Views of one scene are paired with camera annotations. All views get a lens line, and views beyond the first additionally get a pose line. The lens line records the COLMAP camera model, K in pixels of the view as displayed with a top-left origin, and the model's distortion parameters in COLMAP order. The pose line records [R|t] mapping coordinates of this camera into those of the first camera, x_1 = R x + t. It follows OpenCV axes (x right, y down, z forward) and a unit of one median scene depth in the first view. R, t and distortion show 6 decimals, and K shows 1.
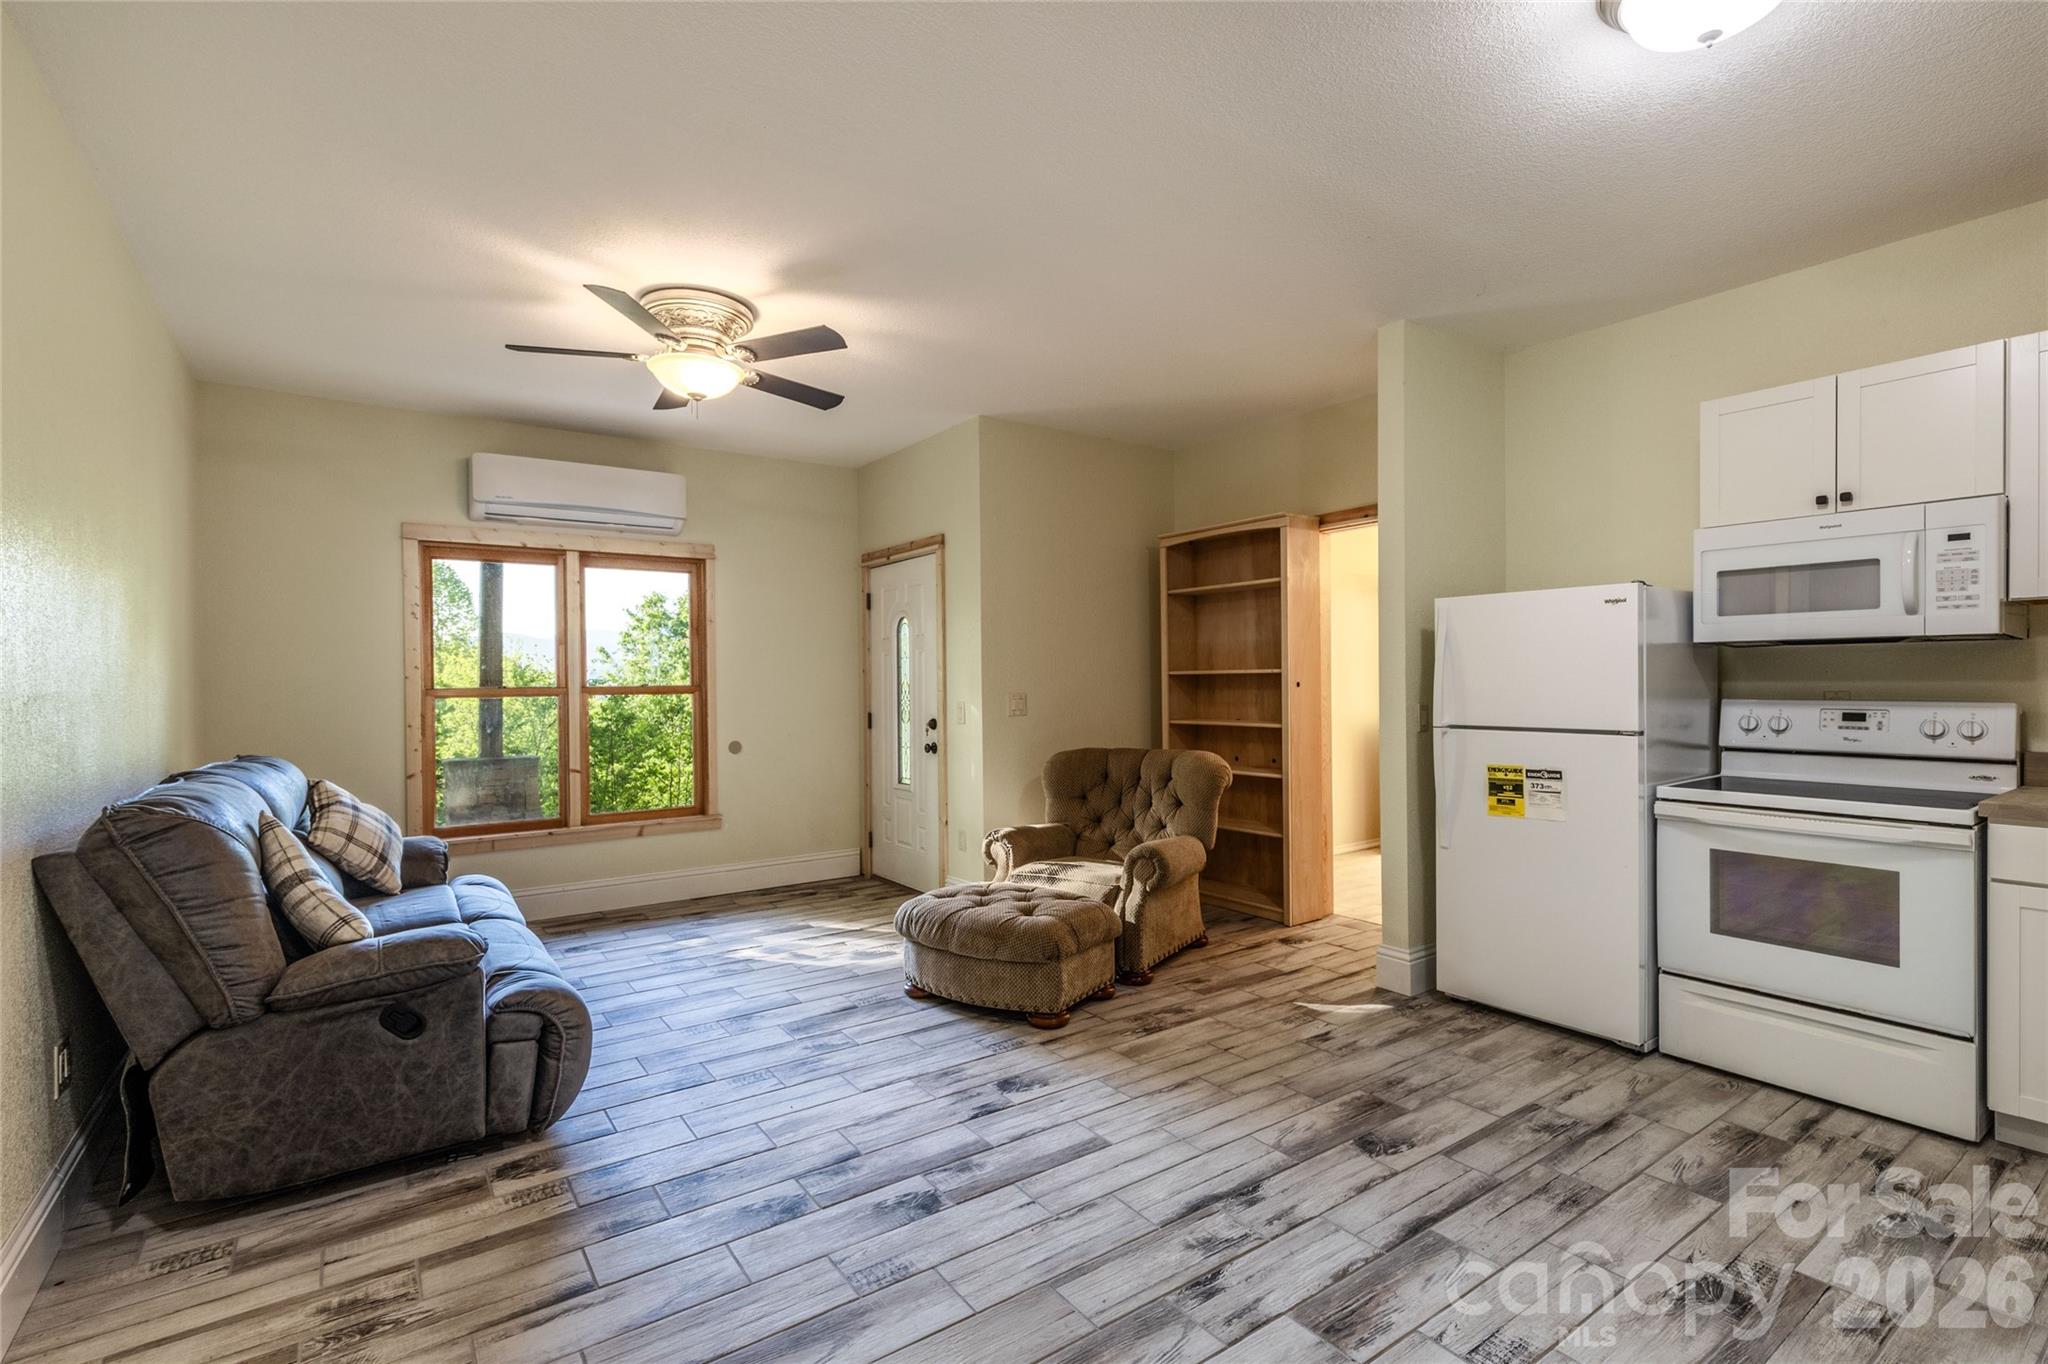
lens RADIAL K [[941.3, 0, 1003.3], [0, 941.3, 679.2], [0, 0, 1]] dist [0.014911, -0.000045]
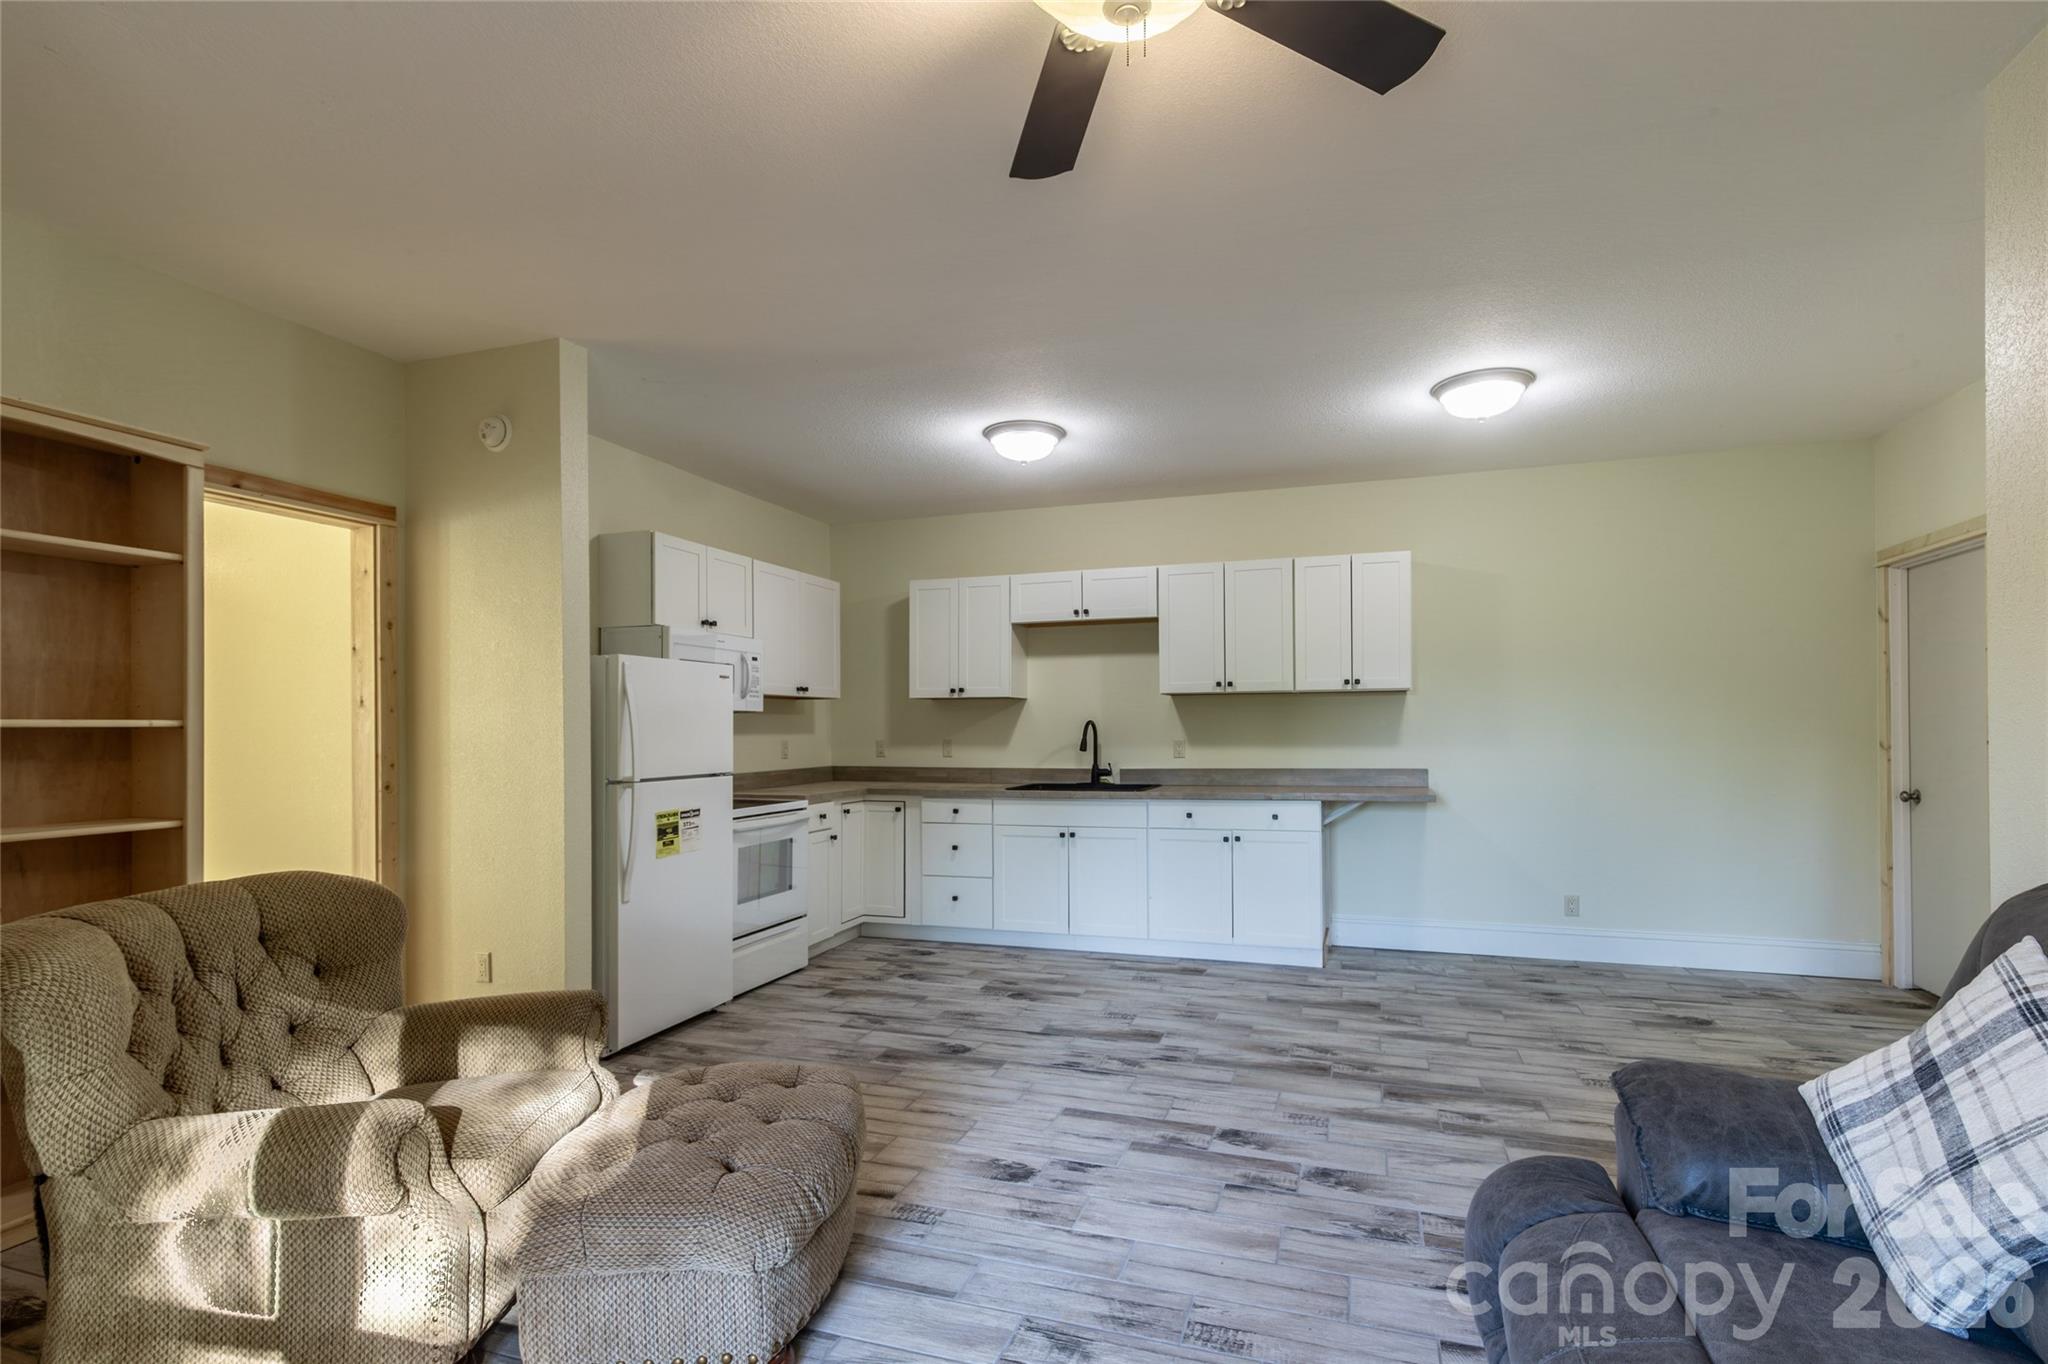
lens RADIAL K [[970.2, 0, 1024.0], [0, 970.2, 682.0], [0, 0, 1]] dist [-0.000298, -0.000235]
pose [[-0.599045, 0.054532, 0.798857, -0.848735], [0.014283, 0.998247, -0.057432, 0.011760], [-0.800588, -0.022994, -0.598774, 1.729179]]
